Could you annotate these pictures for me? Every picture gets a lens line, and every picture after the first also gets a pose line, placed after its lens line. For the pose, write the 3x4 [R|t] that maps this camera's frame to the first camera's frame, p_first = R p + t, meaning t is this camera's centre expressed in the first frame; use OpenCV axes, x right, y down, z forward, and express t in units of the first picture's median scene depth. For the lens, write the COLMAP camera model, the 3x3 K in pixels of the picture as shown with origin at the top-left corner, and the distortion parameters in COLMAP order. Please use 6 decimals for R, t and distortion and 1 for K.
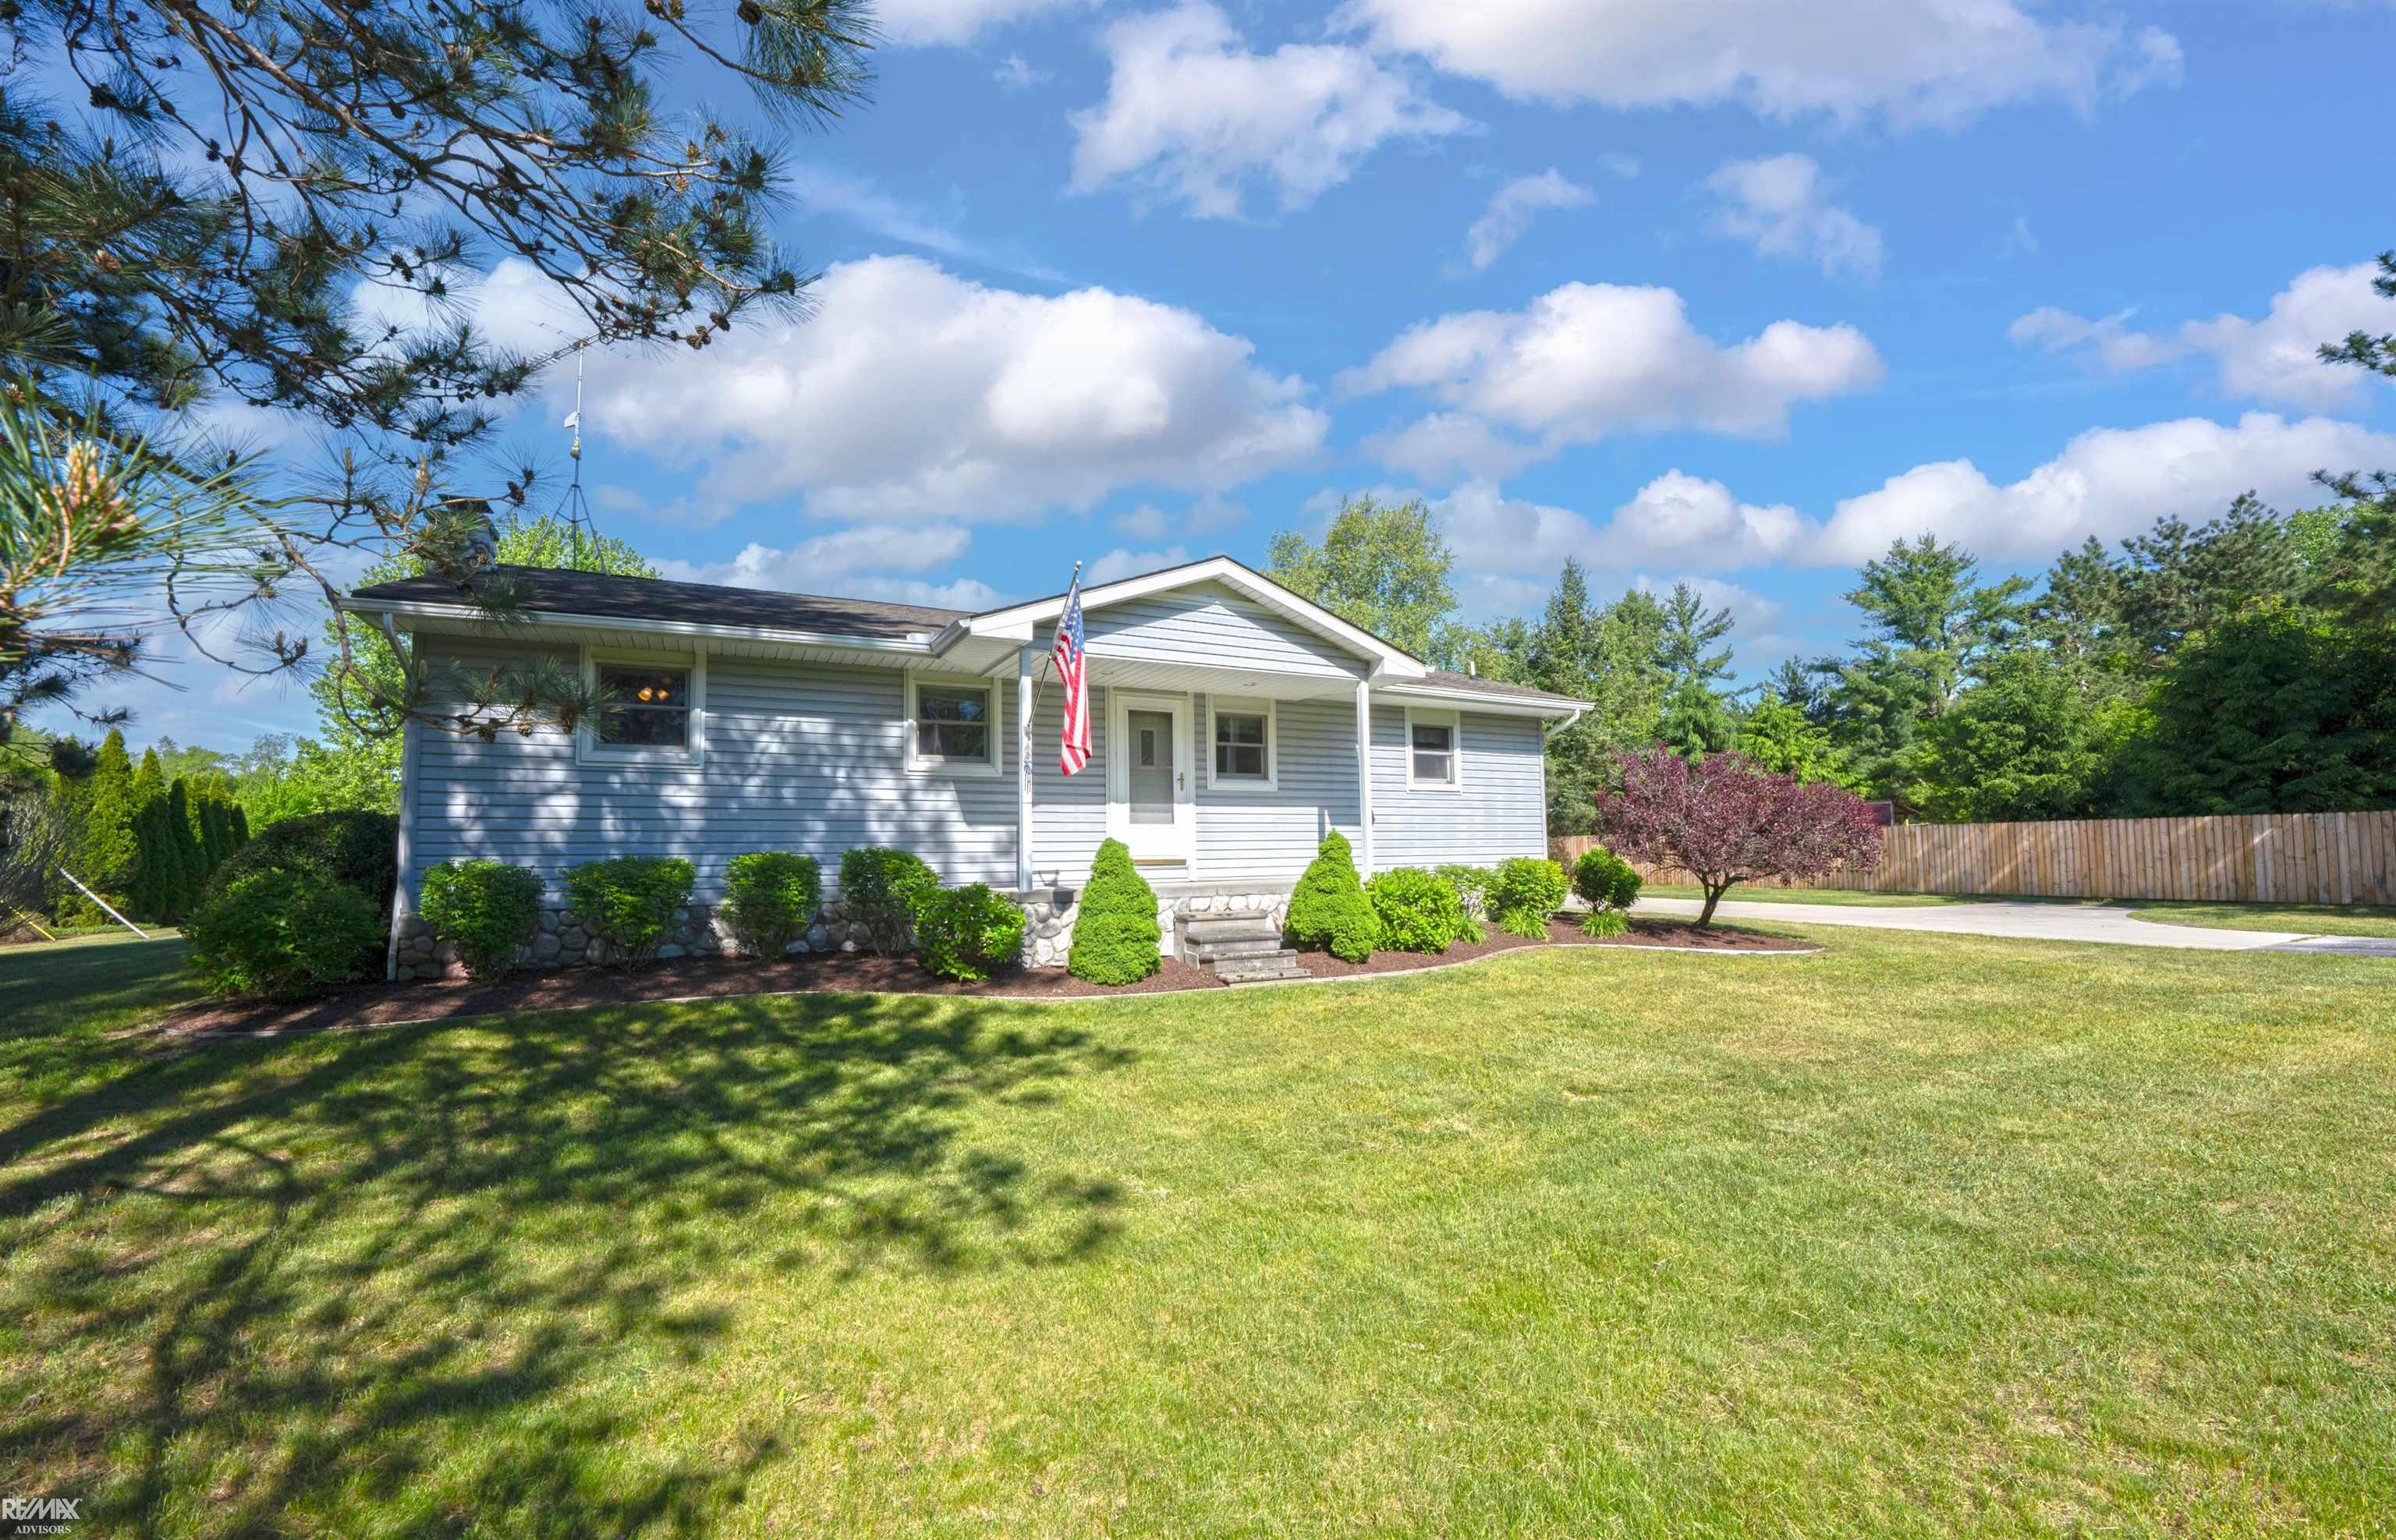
lens RADIAL K [[926.9, 0, 1155.4], [0, 926.9, 830.3], [0, 0, 1]] dist [-0.008128, 0.000053]
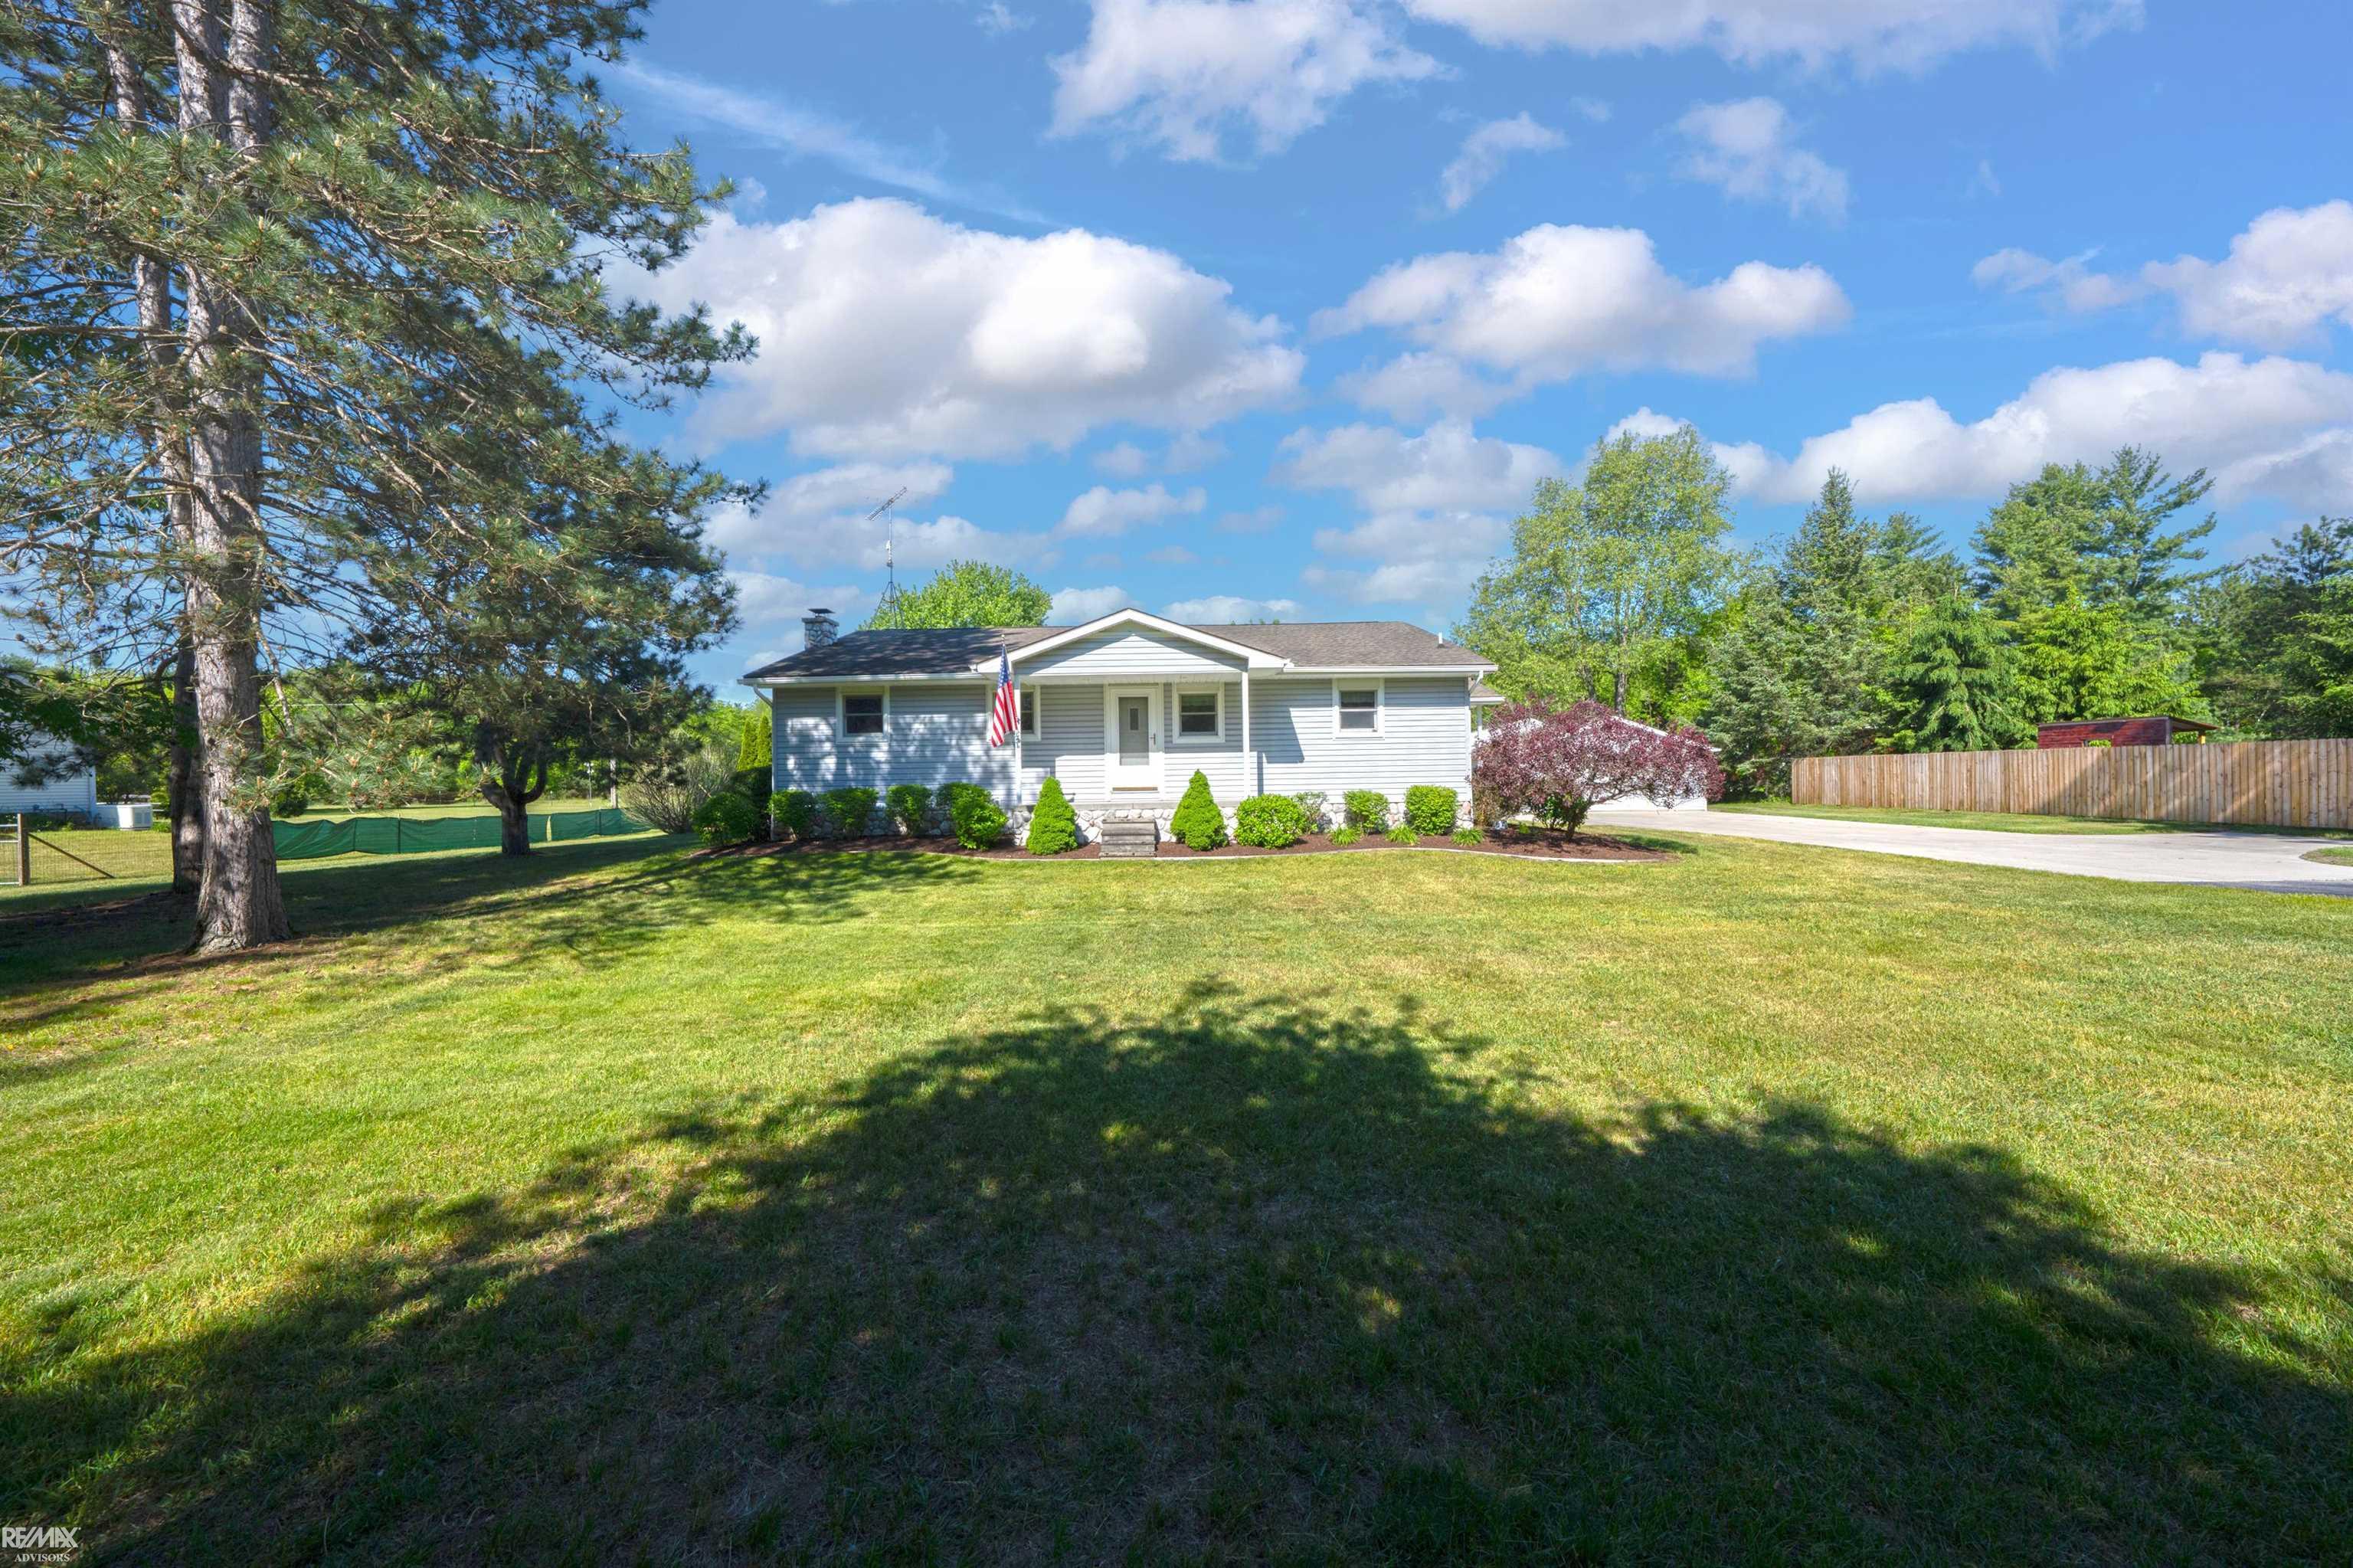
lens RADIAL K [[836.4, 0, 1176.5], [0, 836.4, 784.0], [0, 0, 1]] dist [-0.022046, 0.007668]
pose [[0.901744, 0.000582, -0.432271, 0.695722], [0.015936, 0.999275, 0.034587, -0.023571], [0.431977, -0.038077, 0.901080, -0.301678]]
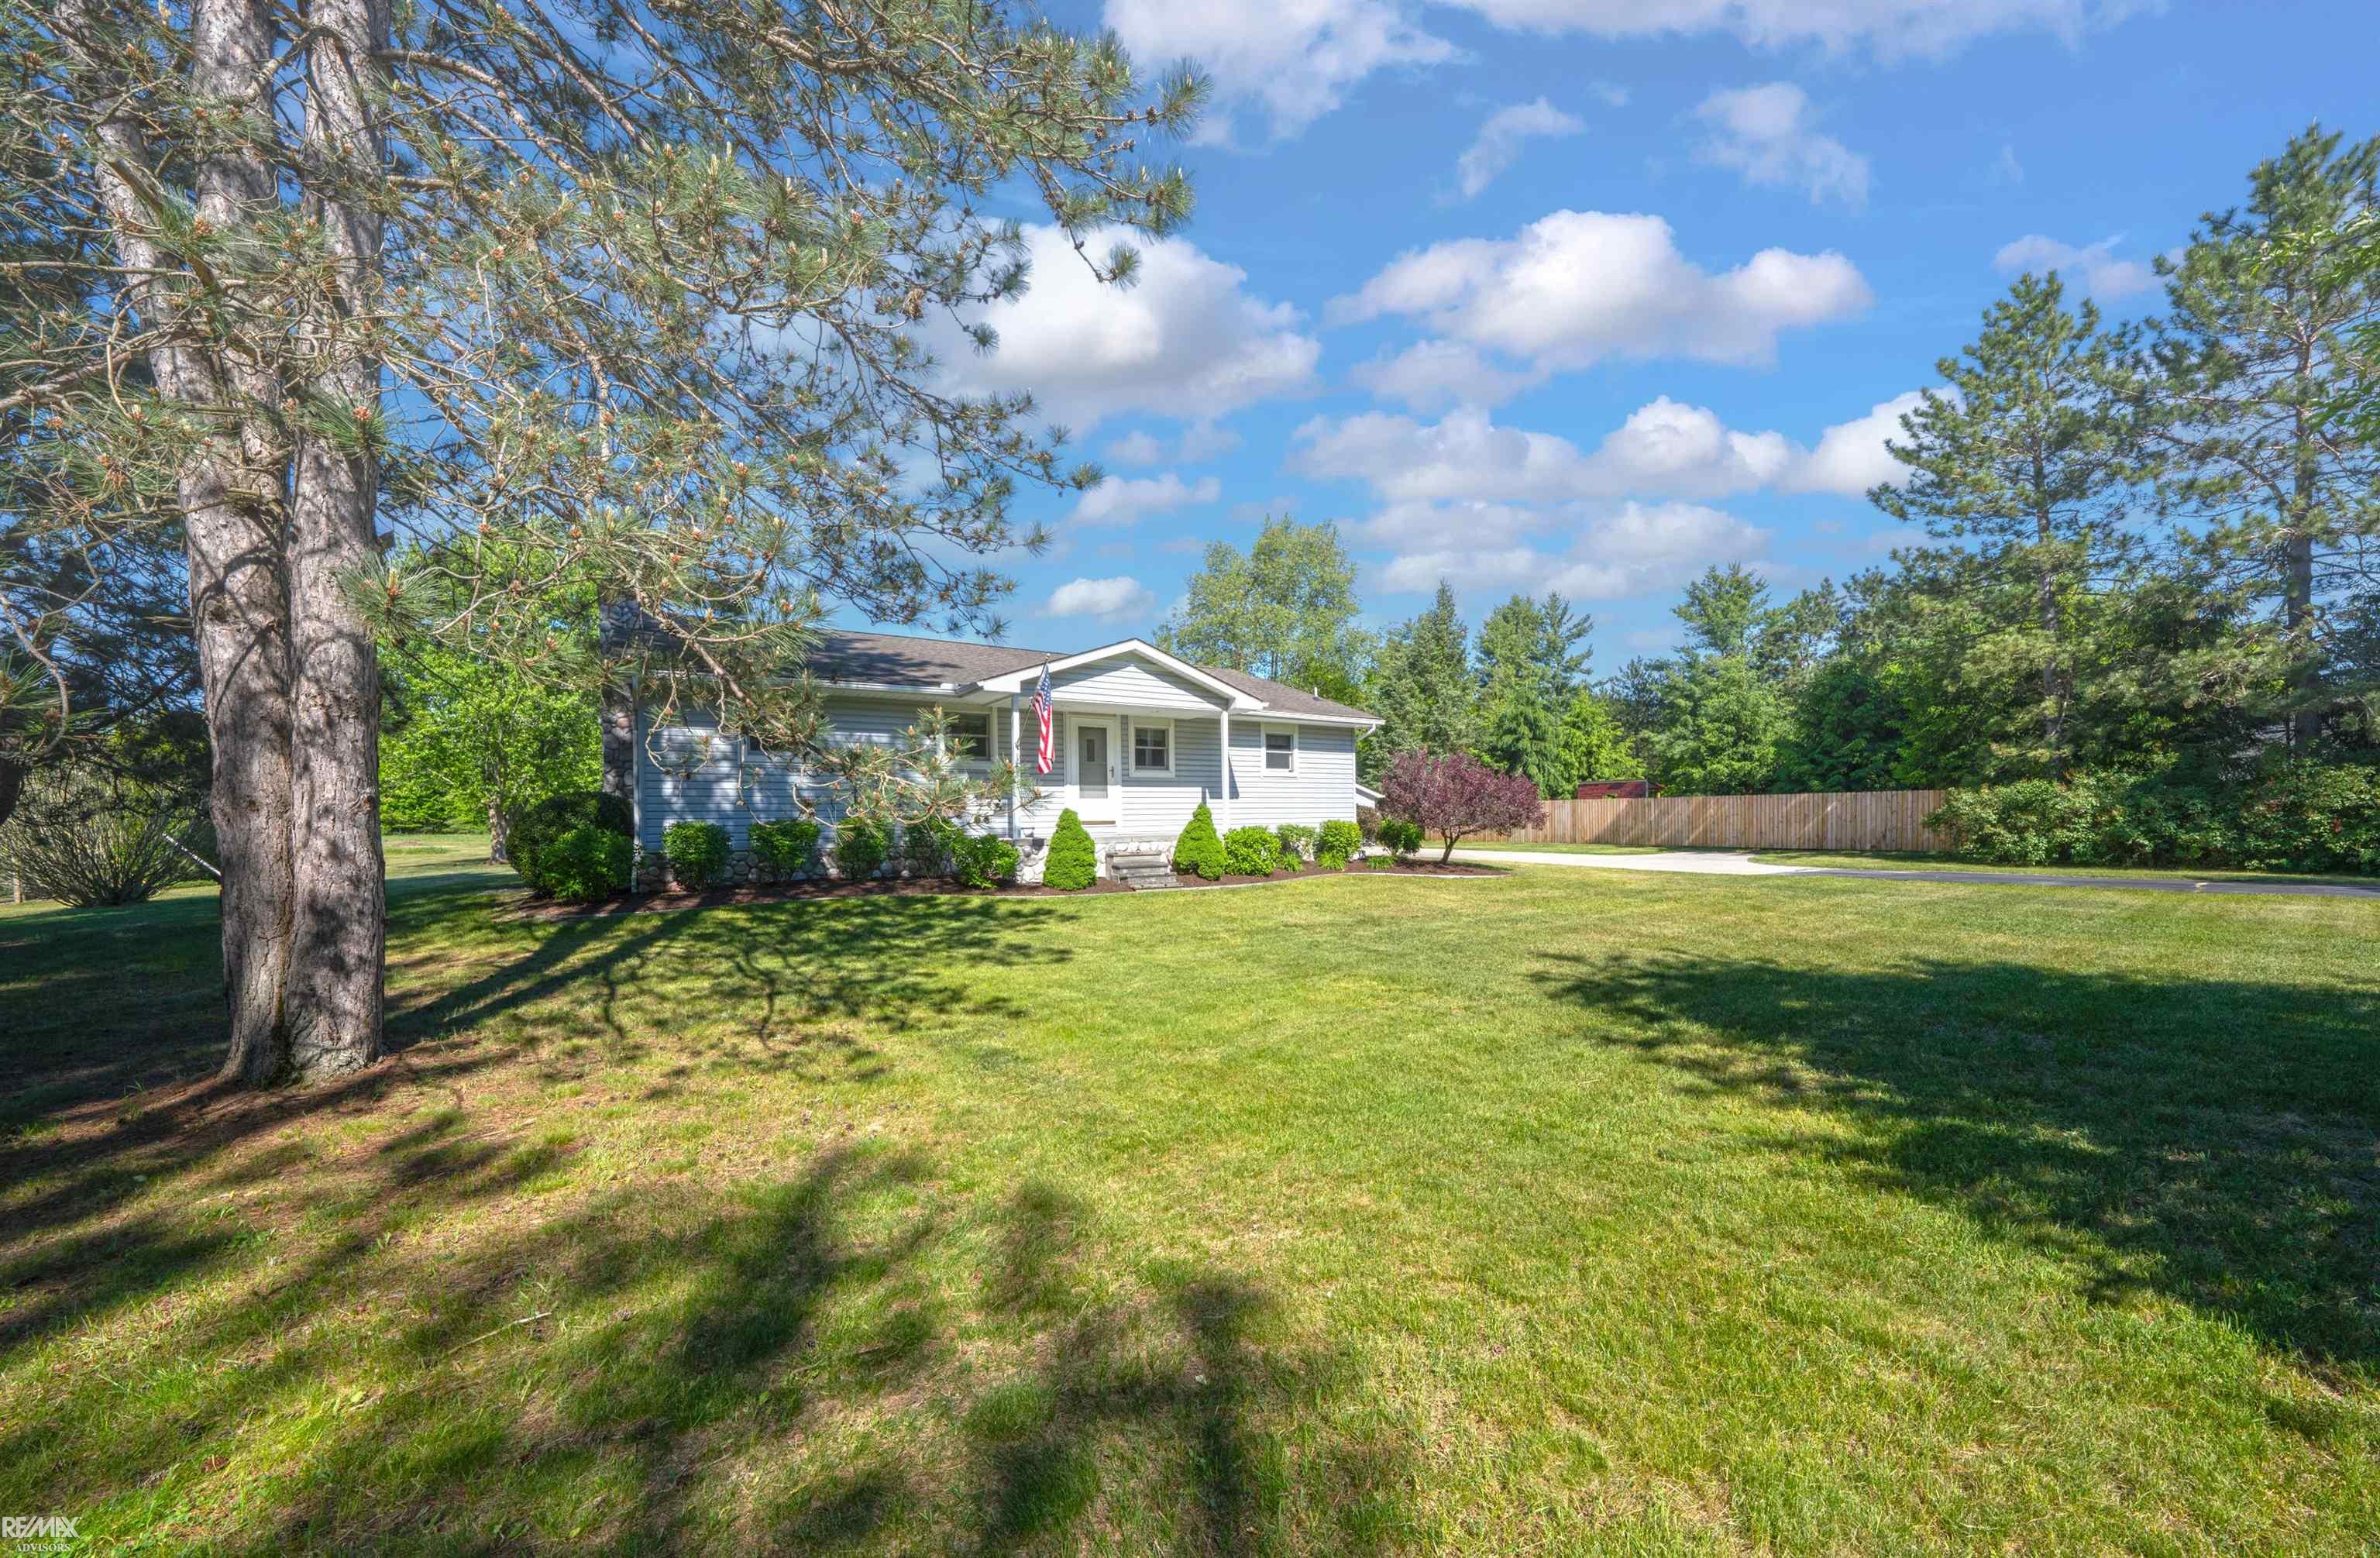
lens RADIAL K [[887.0, 0, 1248.0], [0, 887.0, 848.1], [0, 0, 1]] dist [-0.007358, 0.000001]
pose [[0.988677, -0.003434, 0.150023, 0.029118], [-0.005612, 0.998193, 0.059831, -0.013693], [-0.149957, -0.059996, 0.986870, -0.539562]]
